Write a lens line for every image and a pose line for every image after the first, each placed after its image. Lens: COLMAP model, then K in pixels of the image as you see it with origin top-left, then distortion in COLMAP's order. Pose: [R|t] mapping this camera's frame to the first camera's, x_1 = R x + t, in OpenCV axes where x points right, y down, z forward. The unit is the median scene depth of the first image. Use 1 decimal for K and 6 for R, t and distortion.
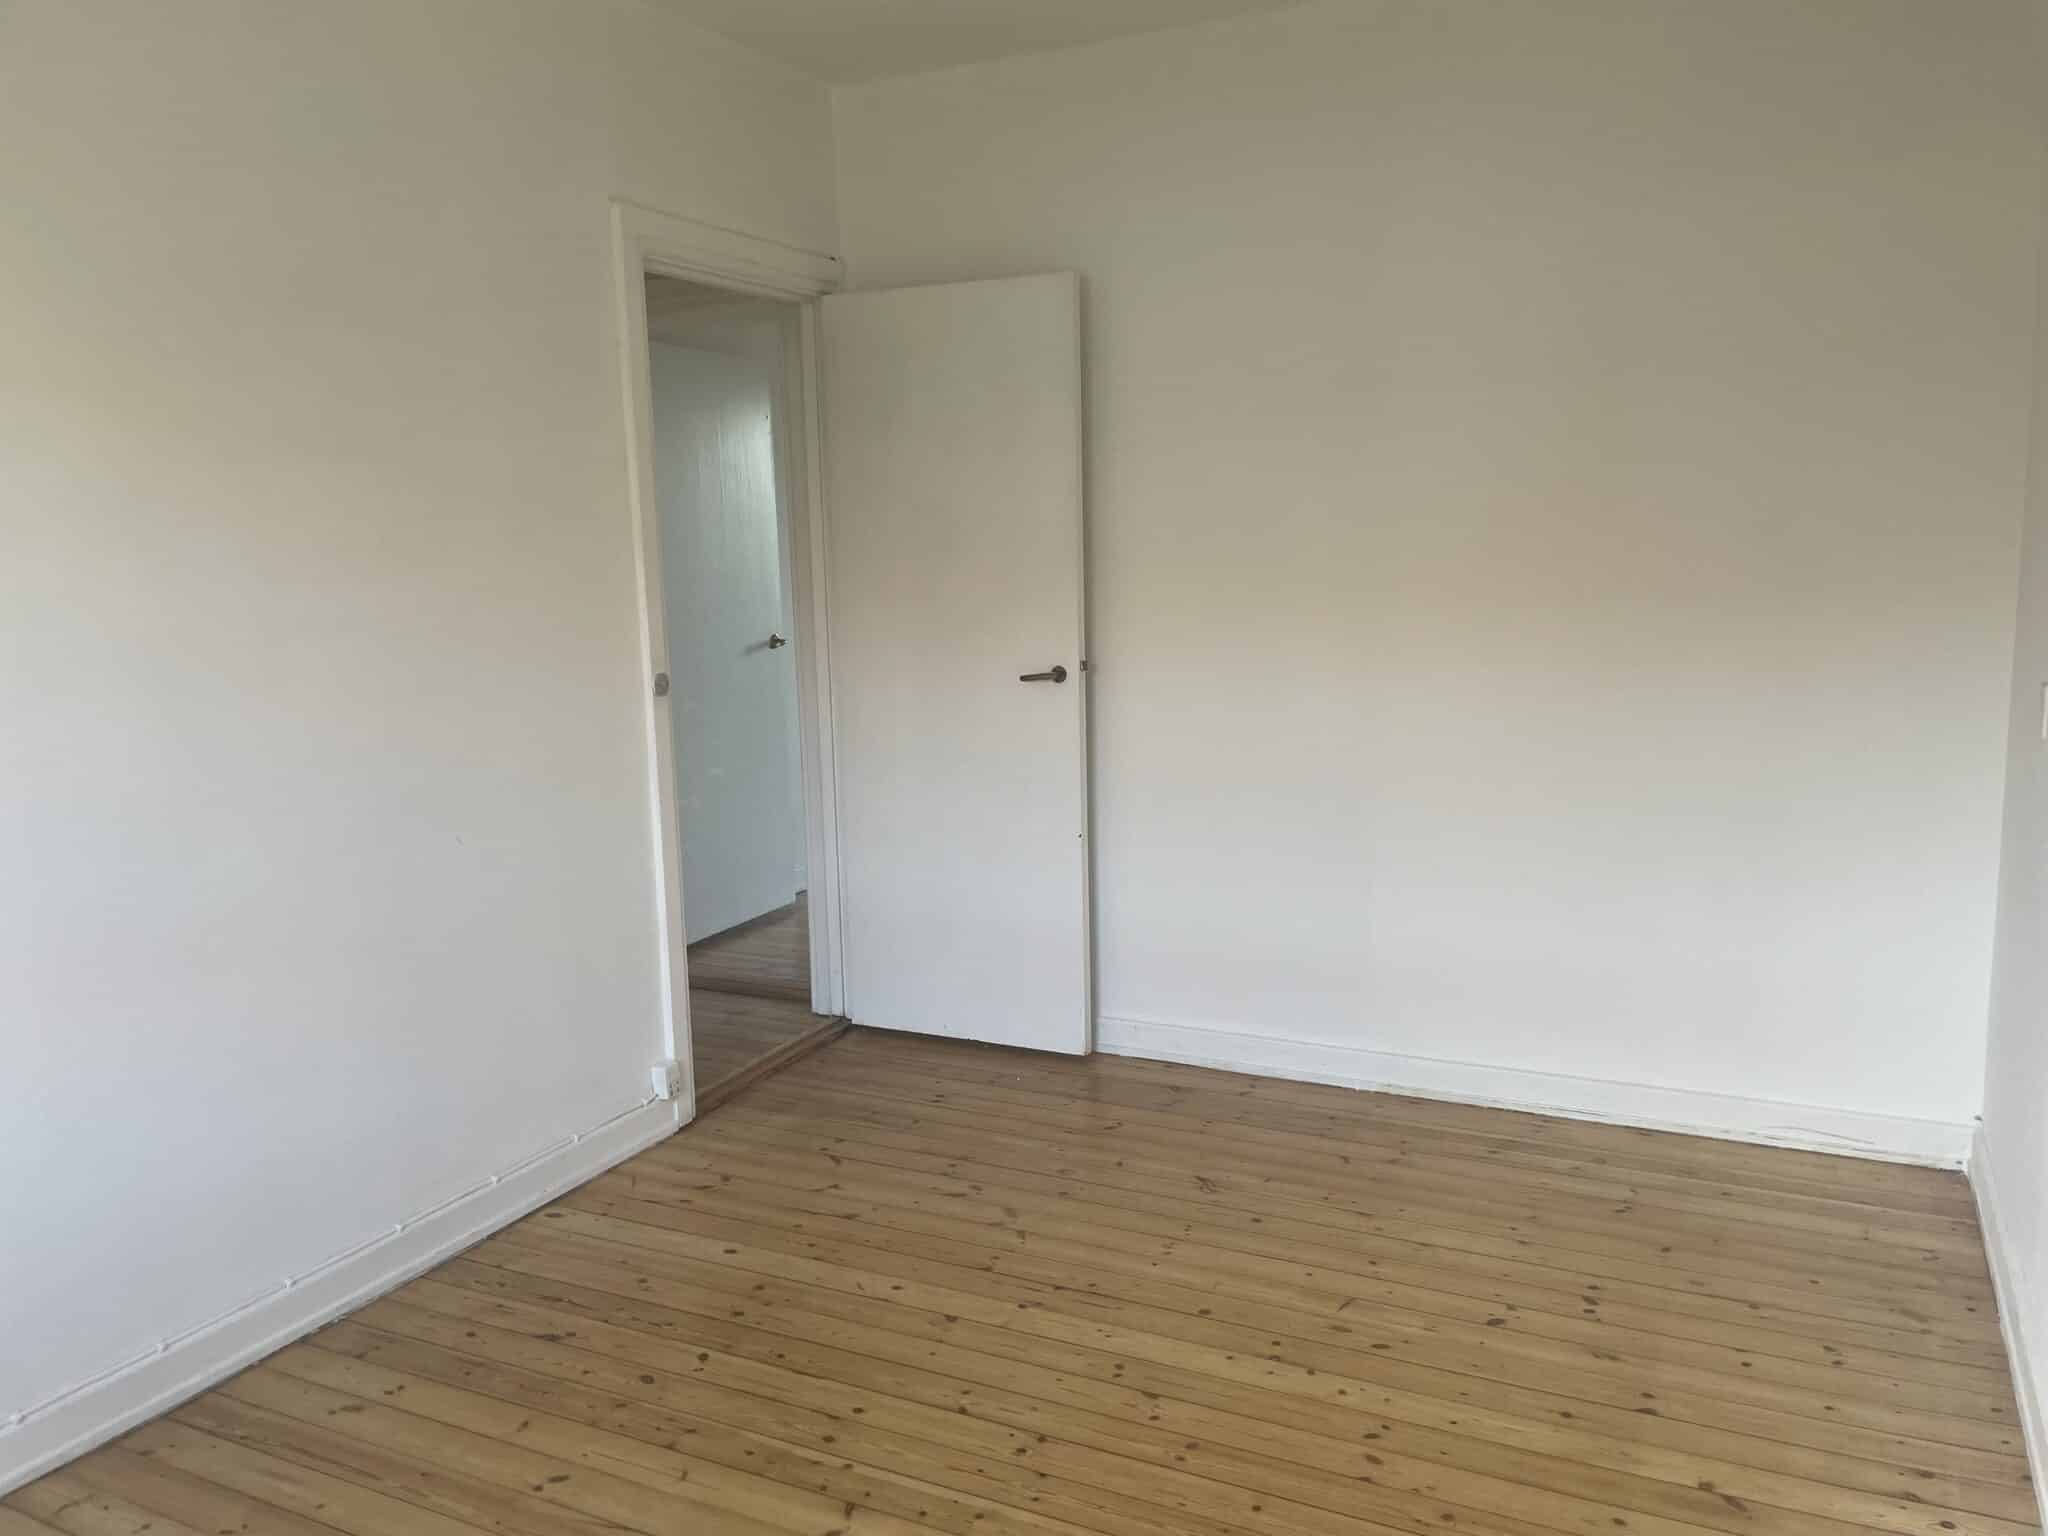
lens RADIAL K [[1555.1, 0, 1018.0], [0, 1555.1, 772.0], [0, 0, 1]] dist [0.090752, -0.118479]
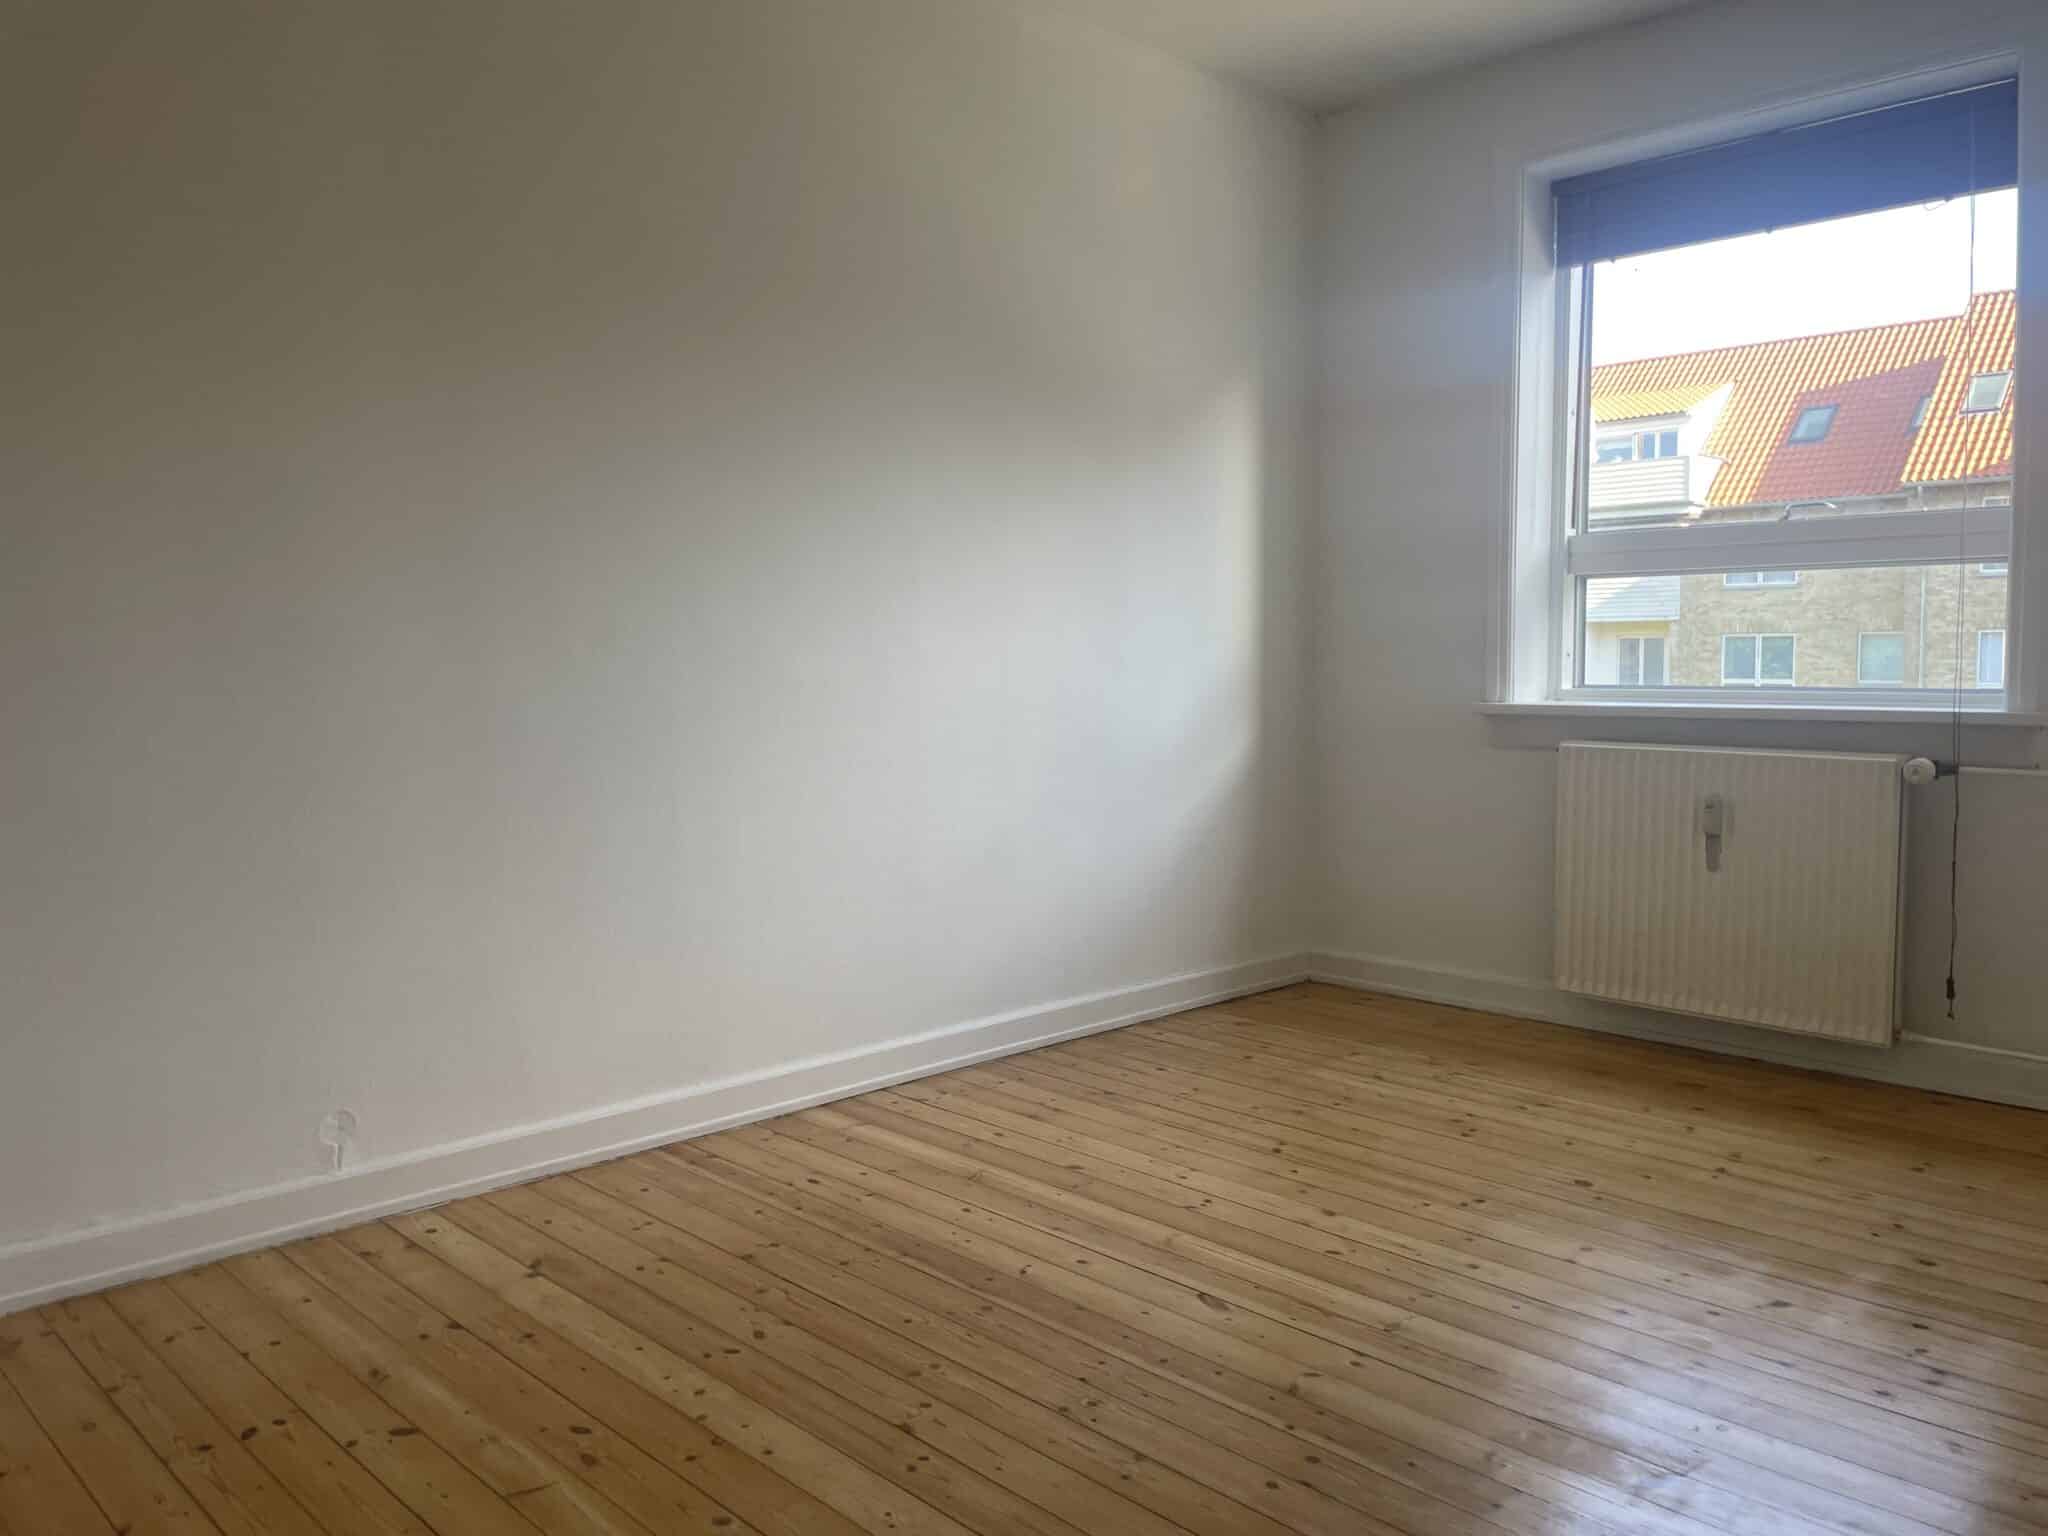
lens RADIAL K [[1555.1, 0, 1018.0], [0, 1555.1, 772.0], [0, 0, 1]] dist [0.090752, -0.118479]
pose [[-0.945898, 0.014166, 0.324155, -0.236017], [0.084566, 0.975281, 0.204147, -0.089001], [-0.313250, 0.220515, -0.923714, 1.665270]]
